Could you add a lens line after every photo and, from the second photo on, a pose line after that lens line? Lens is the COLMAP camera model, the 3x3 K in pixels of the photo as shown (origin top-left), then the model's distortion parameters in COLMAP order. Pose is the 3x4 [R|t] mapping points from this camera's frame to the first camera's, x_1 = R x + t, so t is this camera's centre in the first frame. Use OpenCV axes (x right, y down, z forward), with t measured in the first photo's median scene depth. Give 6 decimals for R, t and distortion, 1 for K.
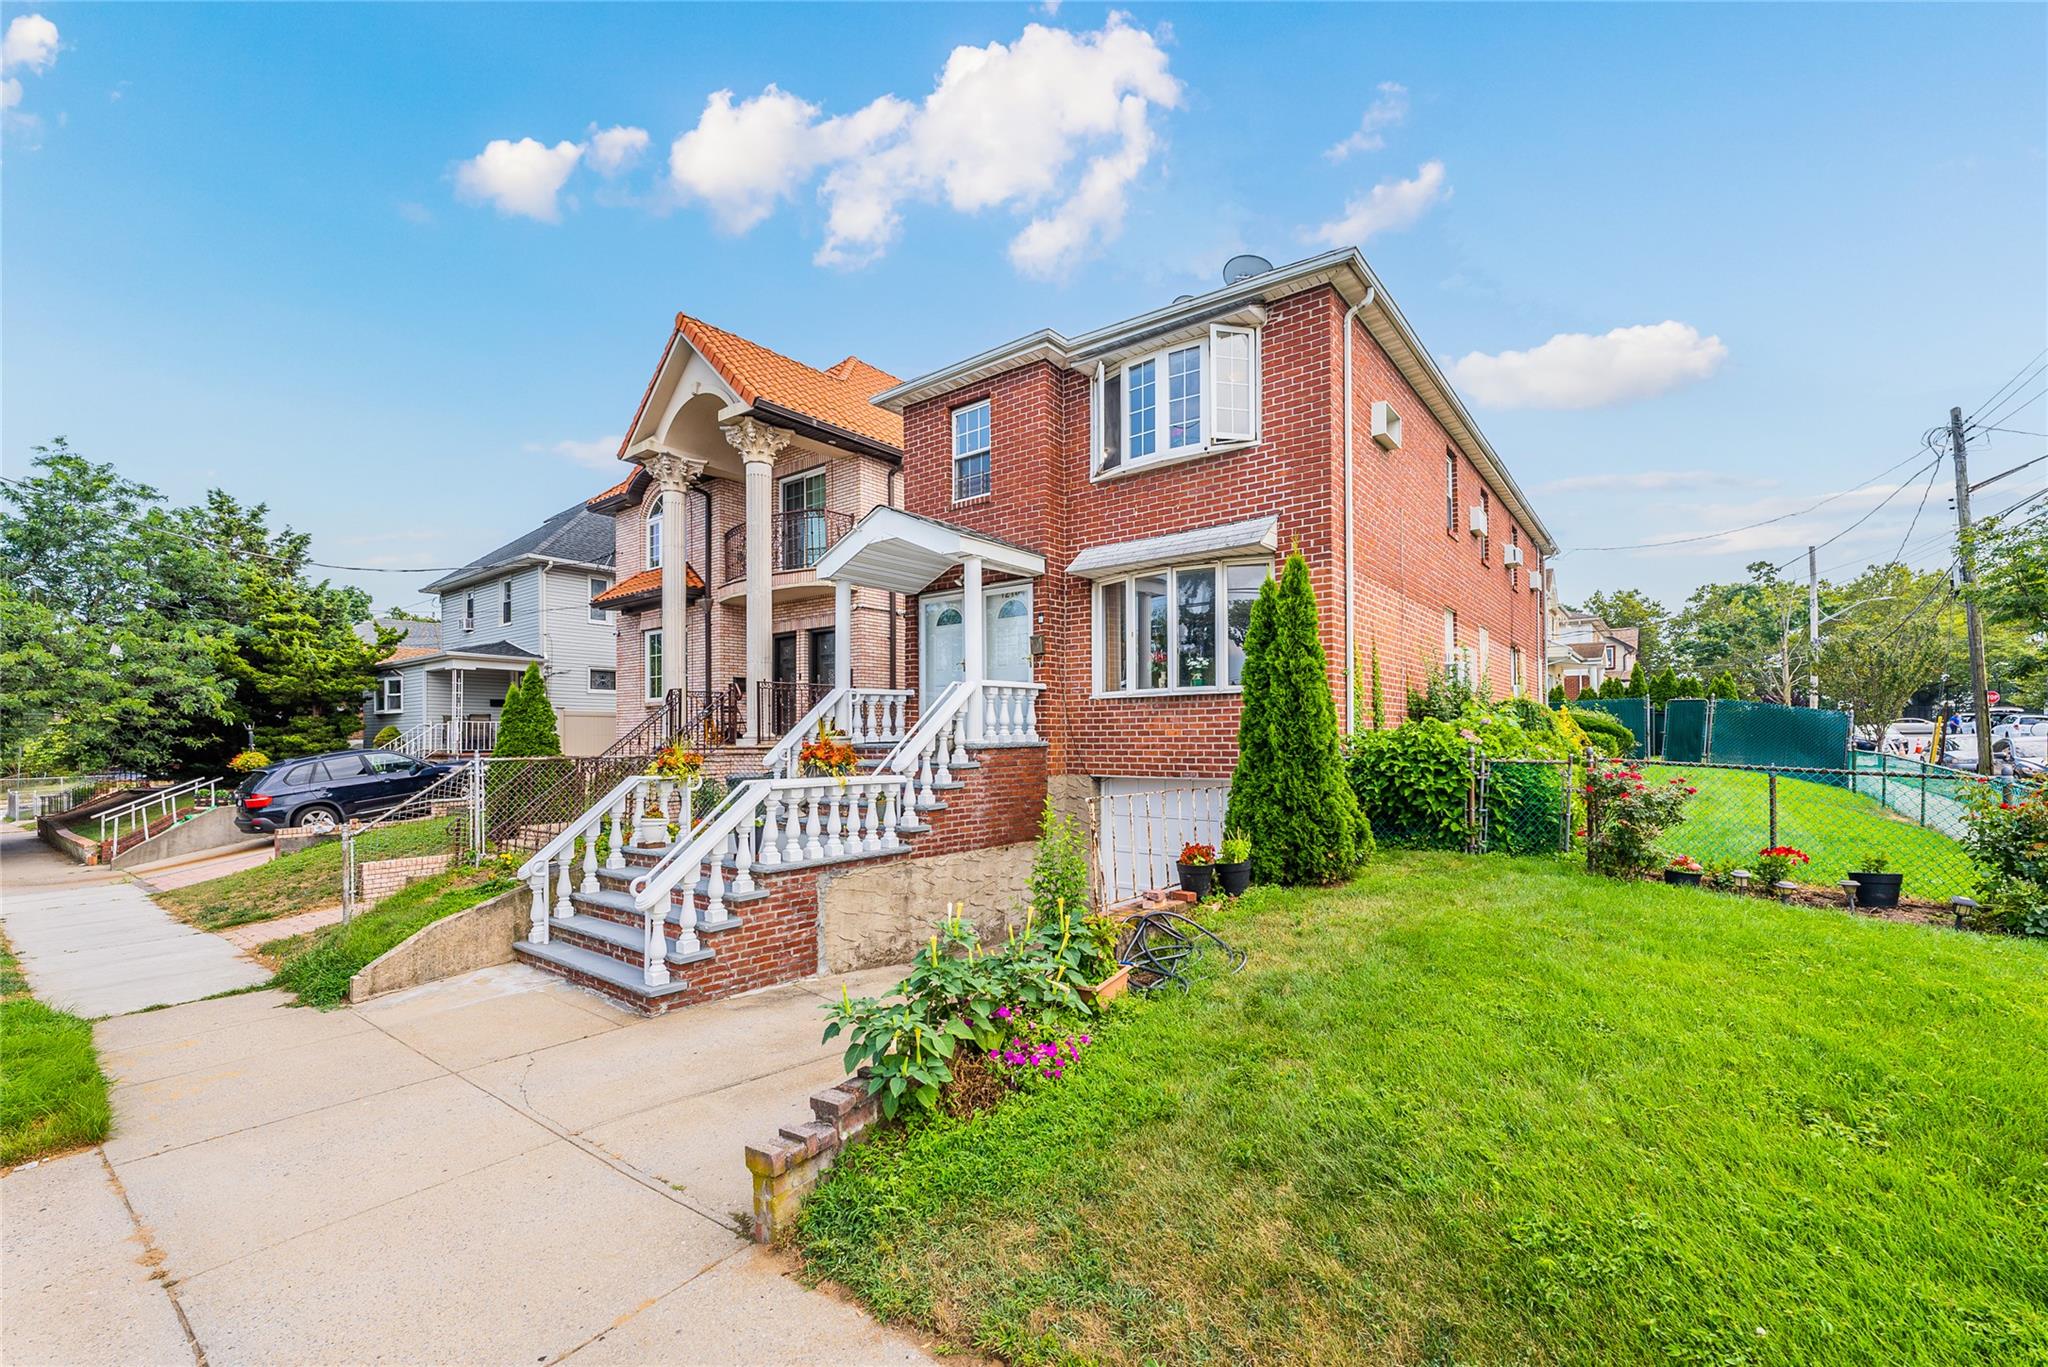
lens RADIAL K [[843.2, 0, 1024.0], [0, 843.2, 683.5], [0, 0, 1]] dist [0.003350, 0.000511]
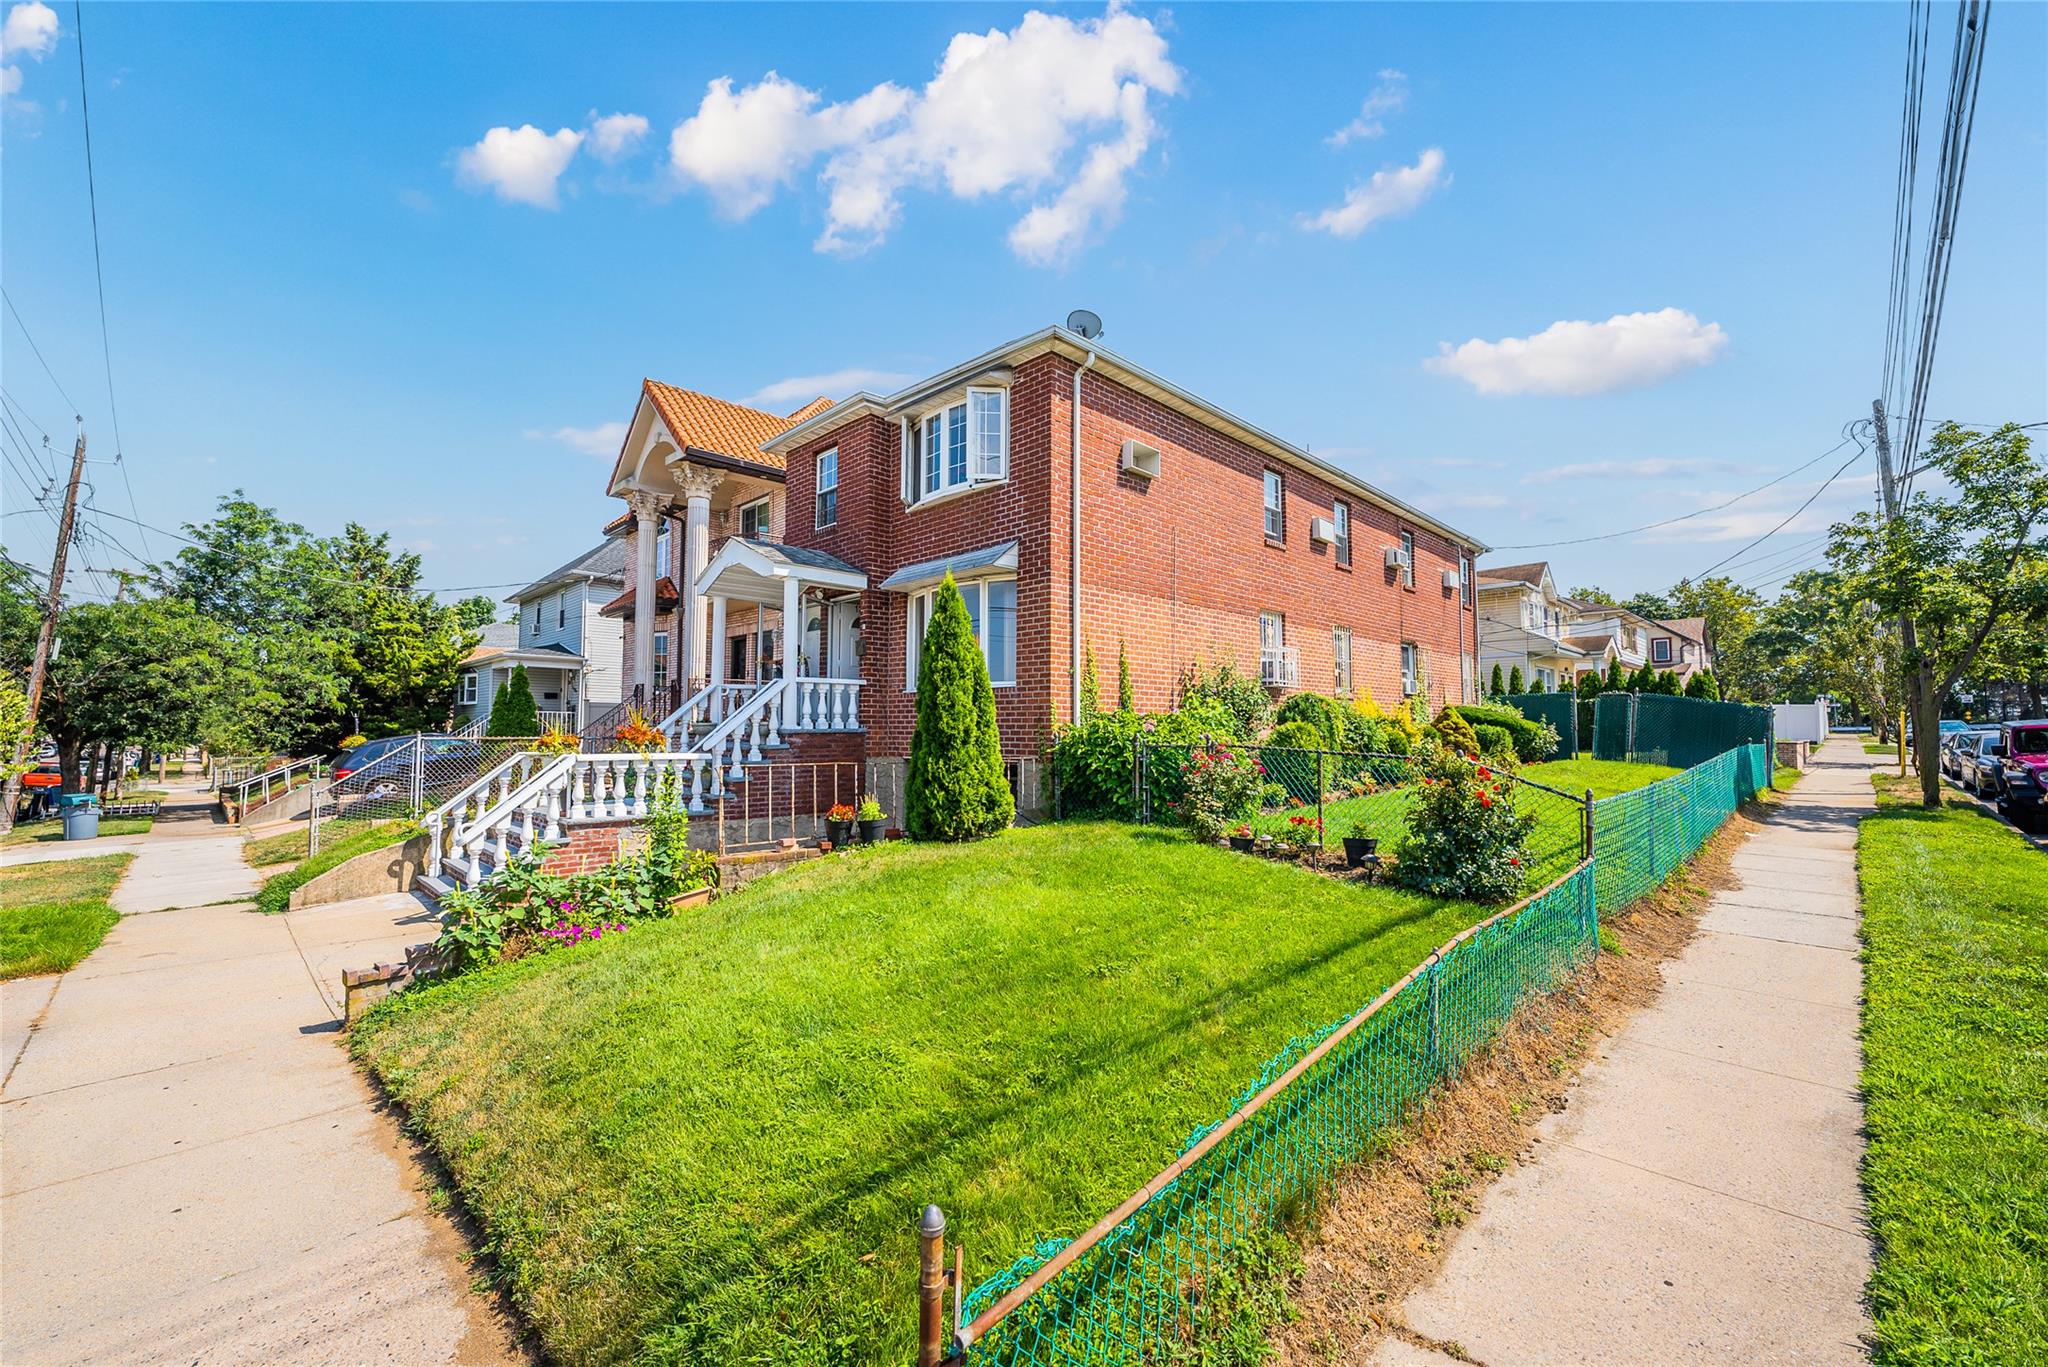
lens RADIAL K [[837.5, 0, 1027.4], [0, 837.5, 632.9], [0, 0, 1]] dist [-0.003666, -0.000293]
pose [[0.991131, -0.008797, -0.132596, 0.373987], [0.001779, 0.998595, -0.052953, -0.003195], [0.132875, 0.052248, 0.989755, -0.139975]]
